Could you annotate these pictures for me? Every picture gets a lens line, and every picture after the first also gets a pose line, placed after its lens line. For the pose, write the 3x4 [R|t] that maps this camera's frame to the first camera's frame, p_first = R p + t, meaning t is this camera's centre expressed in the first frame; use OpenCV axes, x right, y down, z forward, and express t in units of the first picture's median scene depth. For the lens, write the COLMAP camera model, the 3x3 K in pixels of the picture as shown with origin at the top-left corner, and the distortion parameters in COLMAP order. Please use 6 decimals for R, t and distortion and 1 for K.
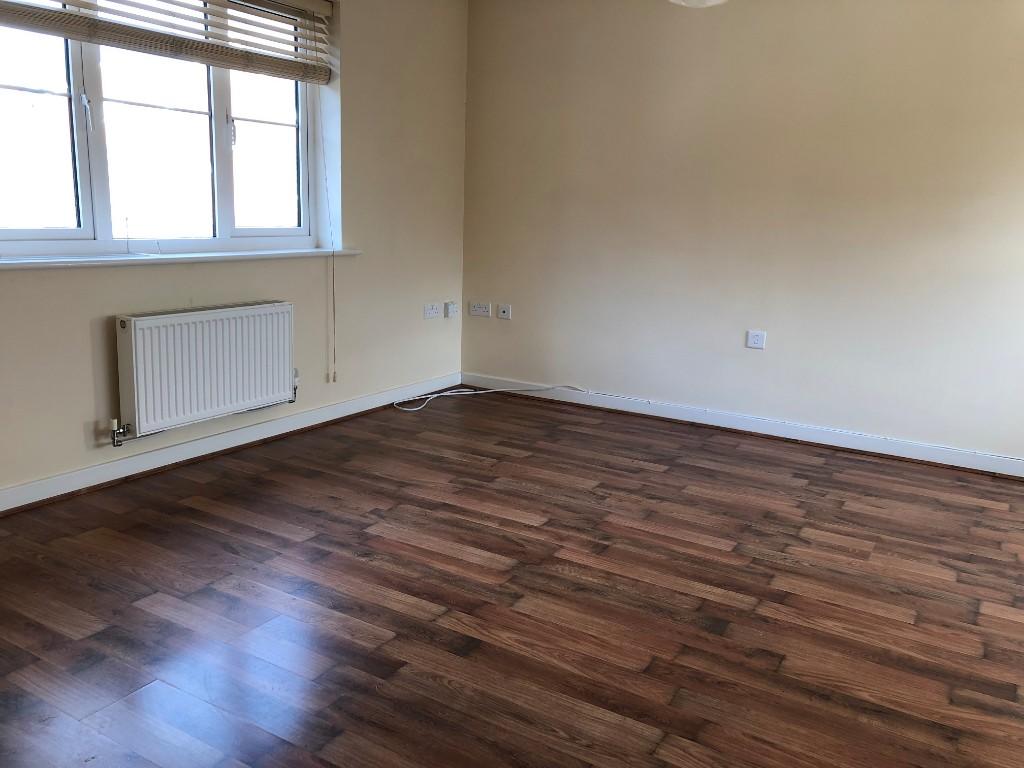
lens RADIAL K [[854.0, 0, 513.8], [0, 854.0, 377.3], [0, 0, 1]] dist [0.081486, -0.118513]
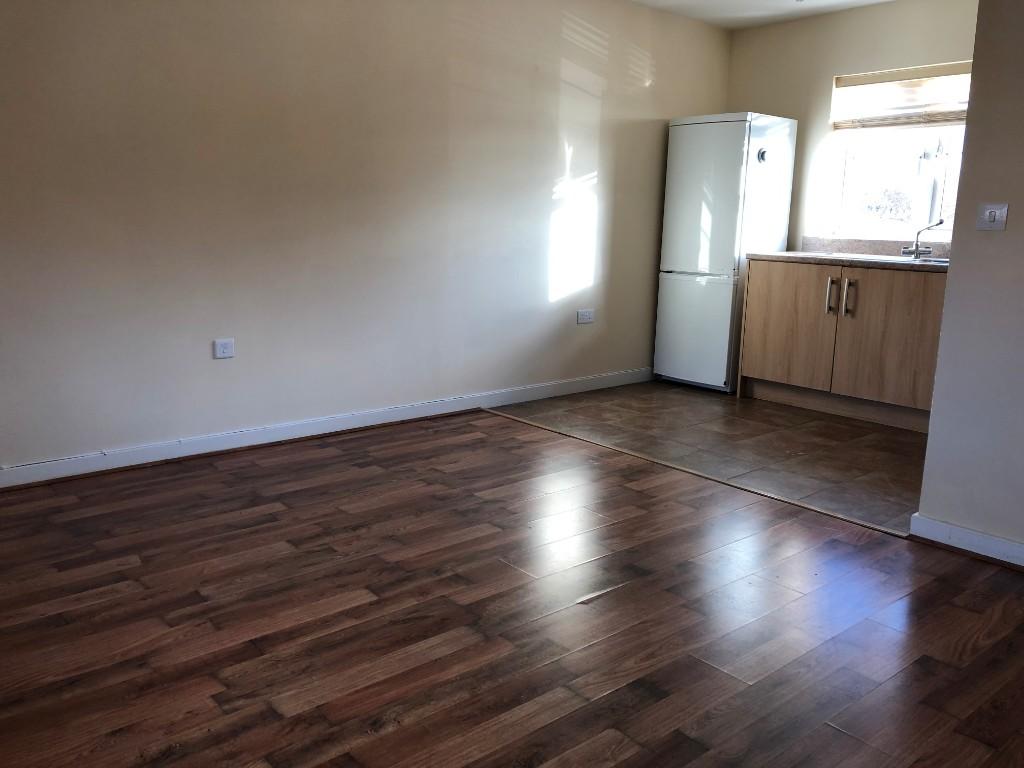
lens RADIAL K [[854.0, 0, 513.8], [0, 854.0, 377.3], [0, 0, 1]] dist [0.081486, -0.118513]
pose [[0.313705, -0.209581, 0.926102, -0.601008], [0.184268, 0.970232, 0.157149, -0.128667], [-0.931469, 0.121353, 0.342986, 0.515160]]
